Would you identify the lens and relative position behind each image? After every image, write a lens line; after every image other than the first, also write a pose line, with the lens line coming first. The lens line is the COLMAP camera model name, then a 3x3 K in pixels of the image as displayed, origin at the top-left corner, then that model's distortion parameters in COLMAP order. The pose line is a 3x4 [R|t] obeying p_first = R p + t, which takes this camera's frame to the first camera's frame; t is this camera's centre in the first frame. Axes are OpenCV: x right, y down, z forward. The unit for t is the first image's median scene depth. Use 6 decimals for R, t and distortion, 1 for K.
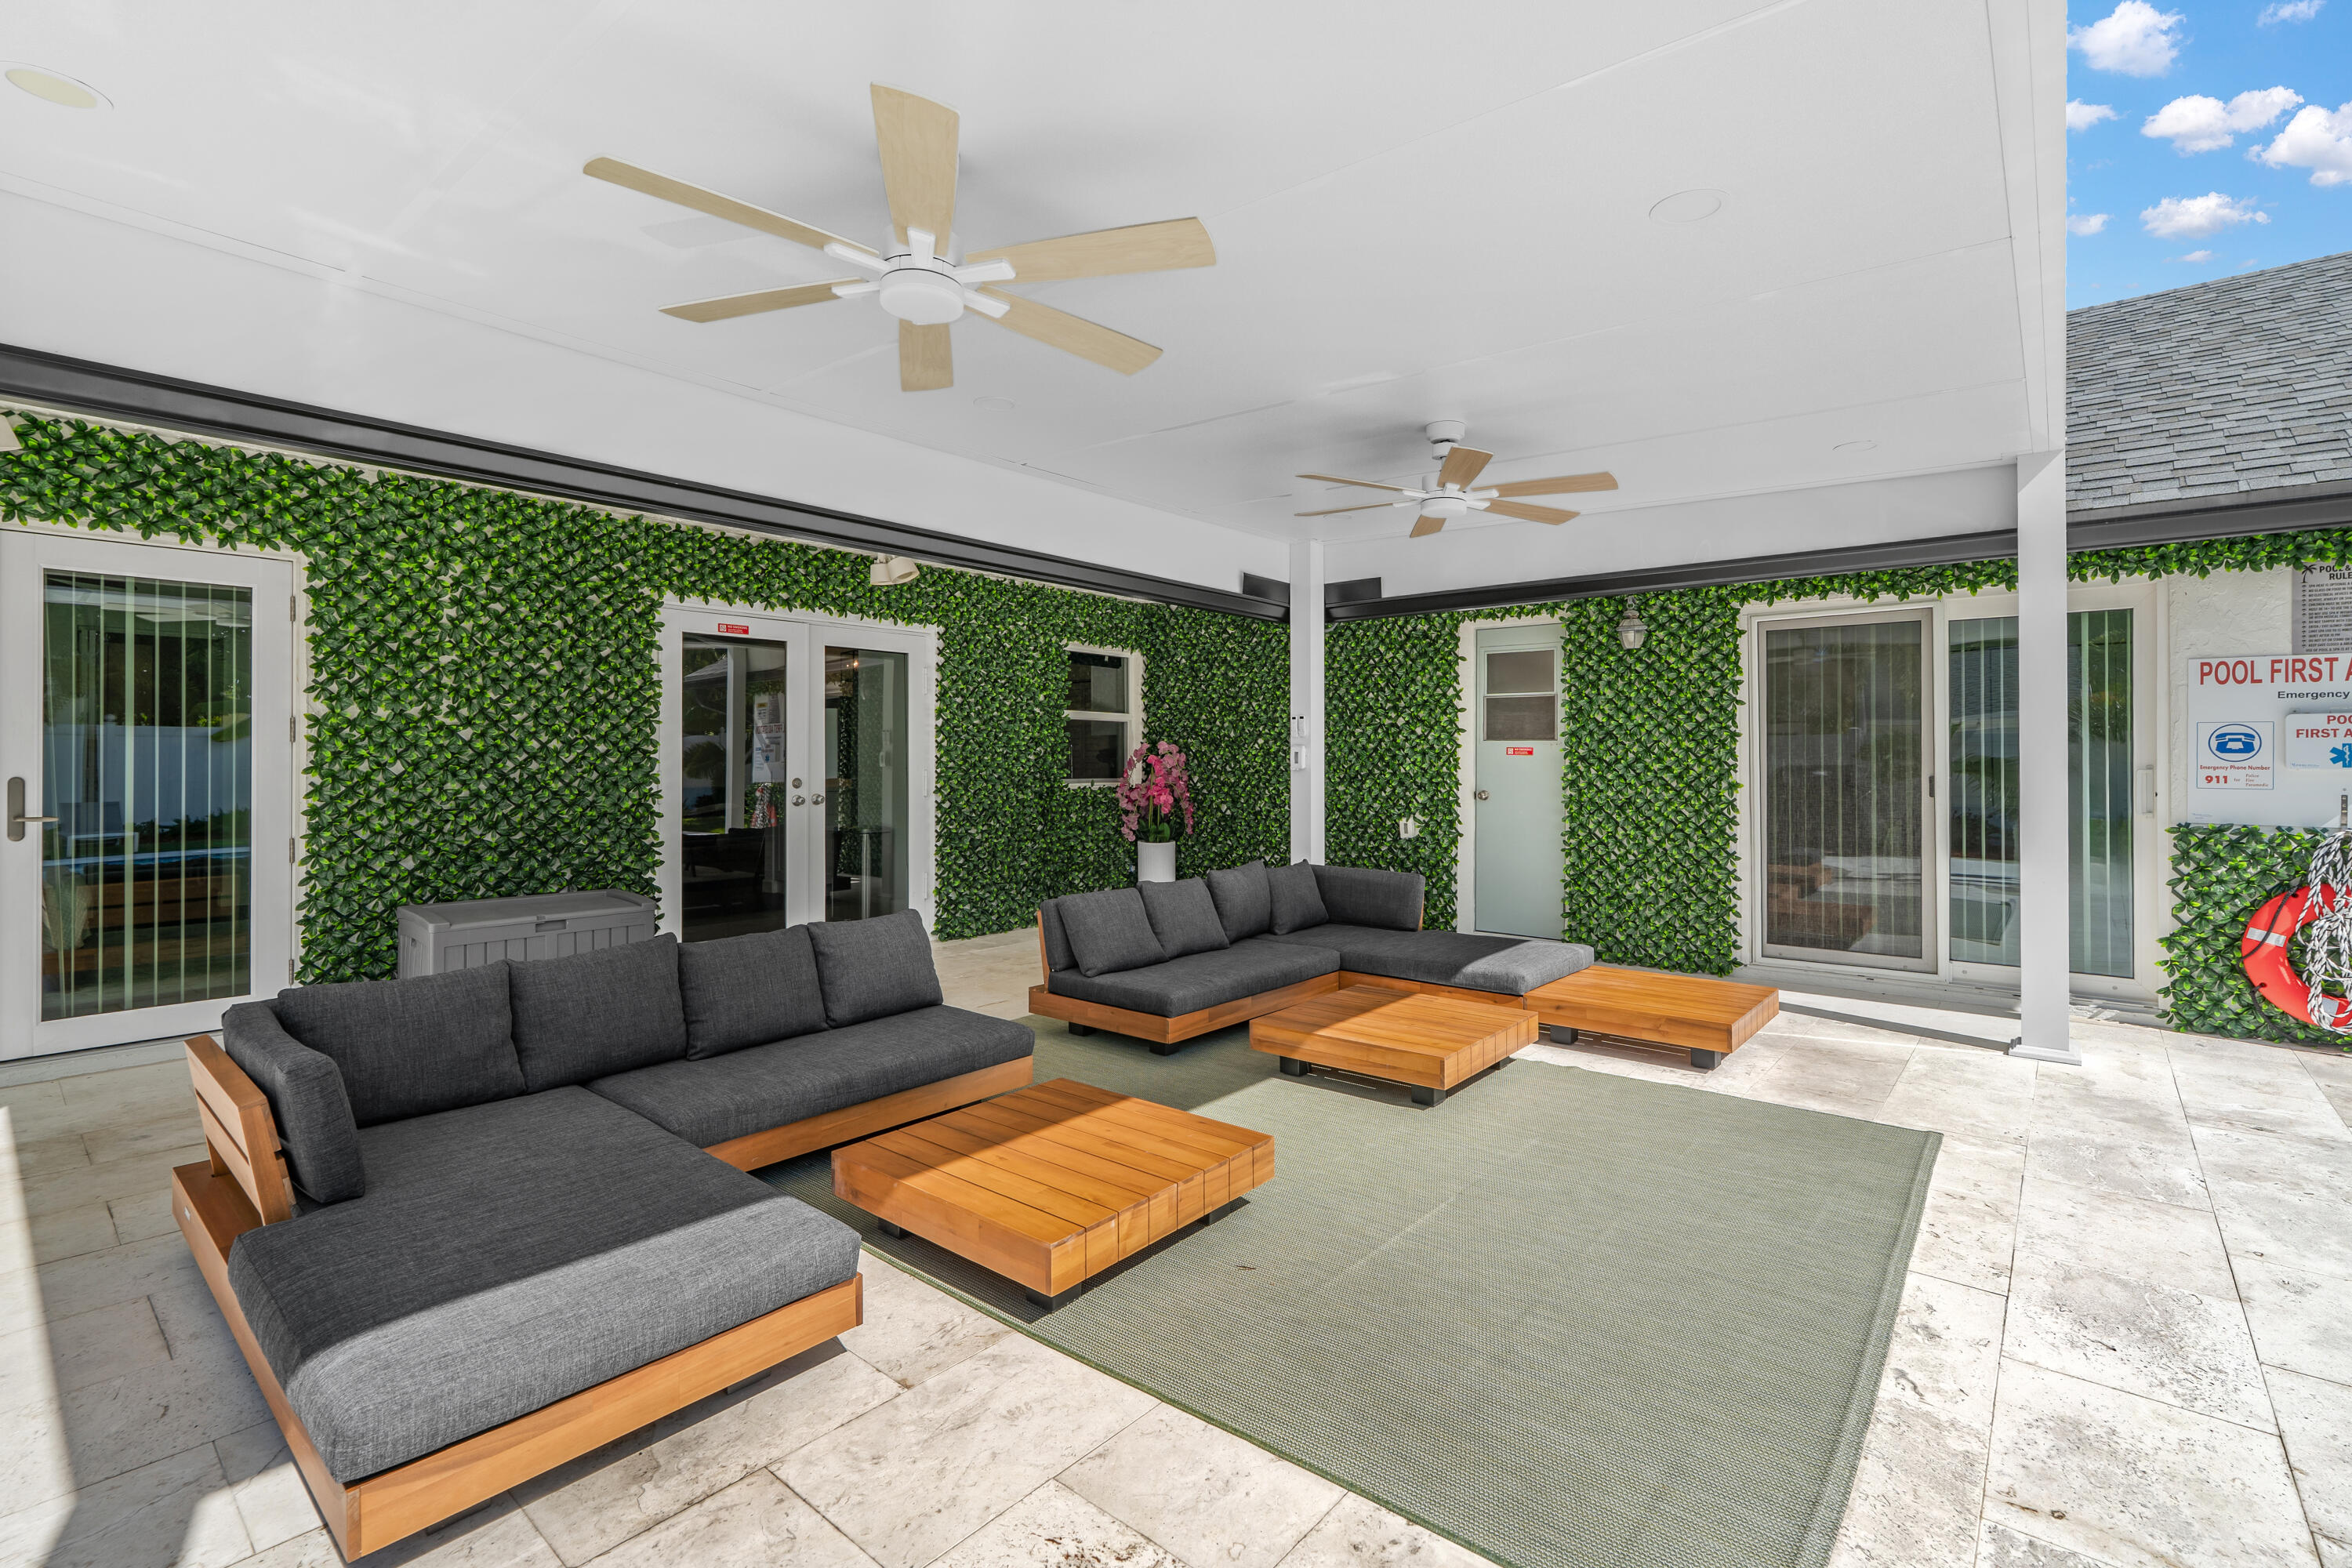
lens RADIAL K [[1030.2, 0, 1181.7], [0, 1030.2, 766.7], [0, 0, 1]] dist [-0.000638, -0.000147]
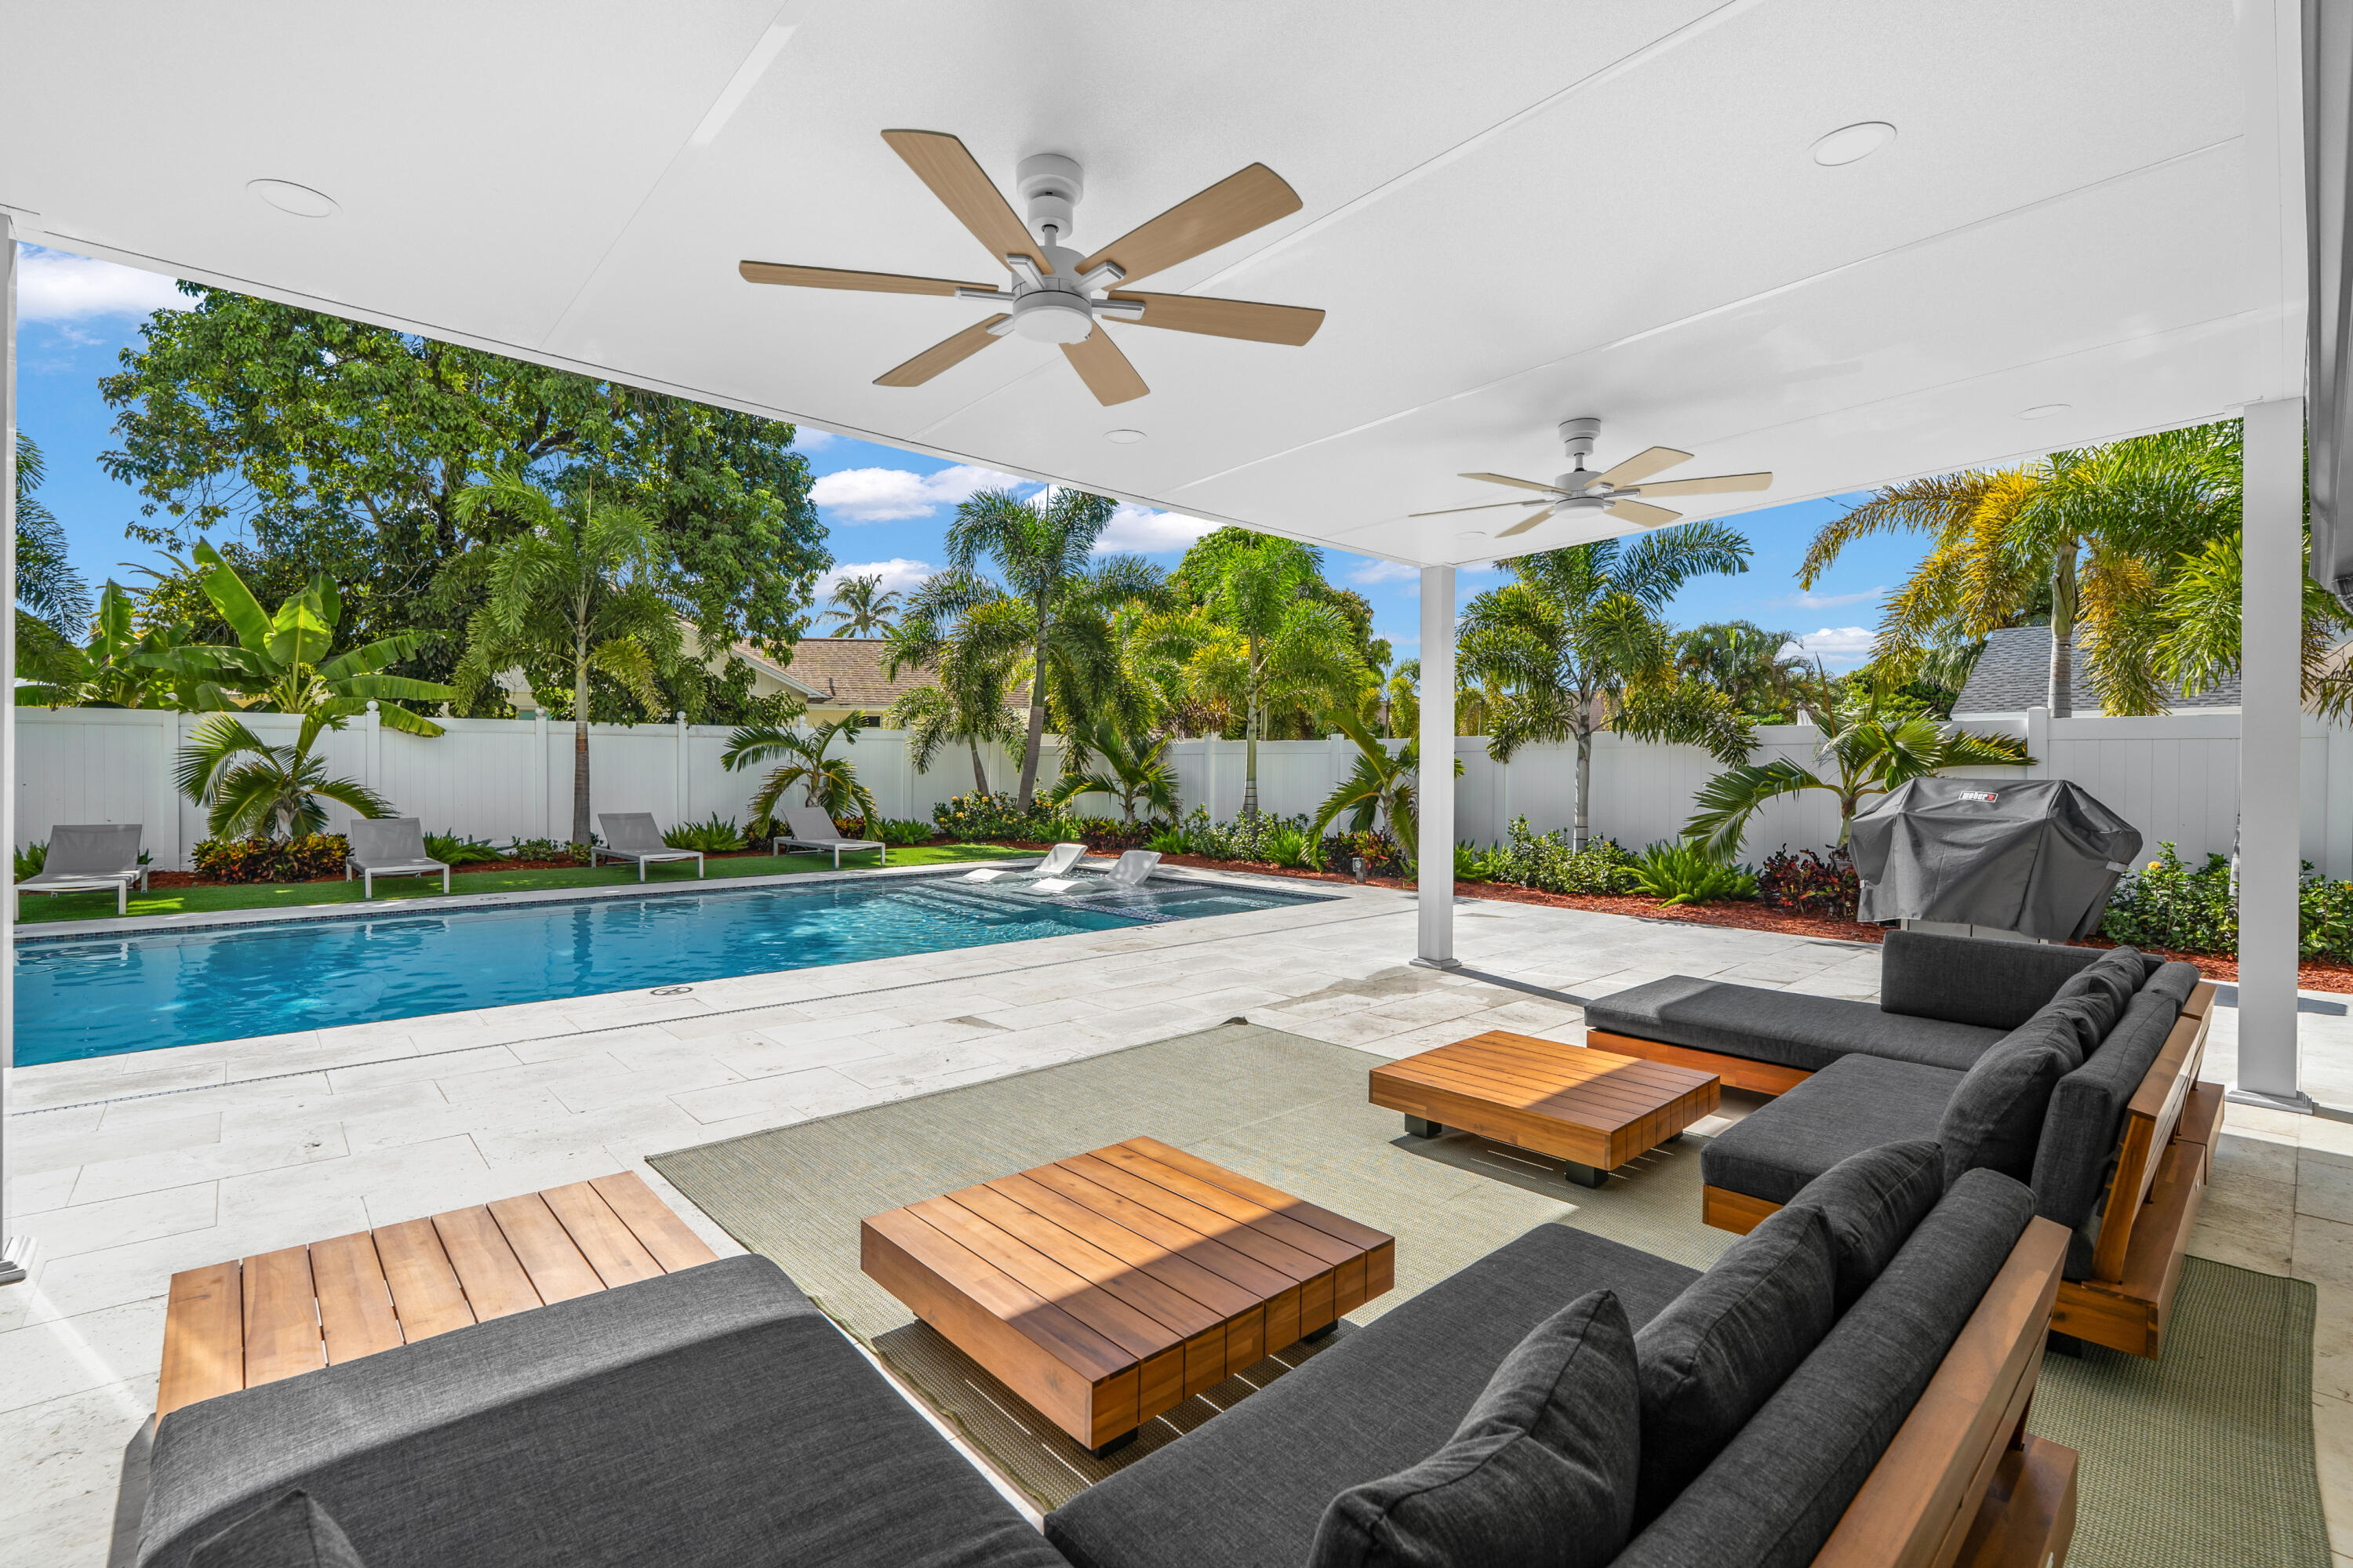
lens RADIAL K [[1030.7, 0, 1182.2], [0, 1030.7, 766.7], [0, 0, 1]] dist [-0.000638, -0.000147]
pose [[-0.993017, 0.004865, 0.117870, 0.170351], [0.004911, 0.999988, 0.000099, -0.000682], [-0.117868, 0.000677, -0.993029, 2.330108]]
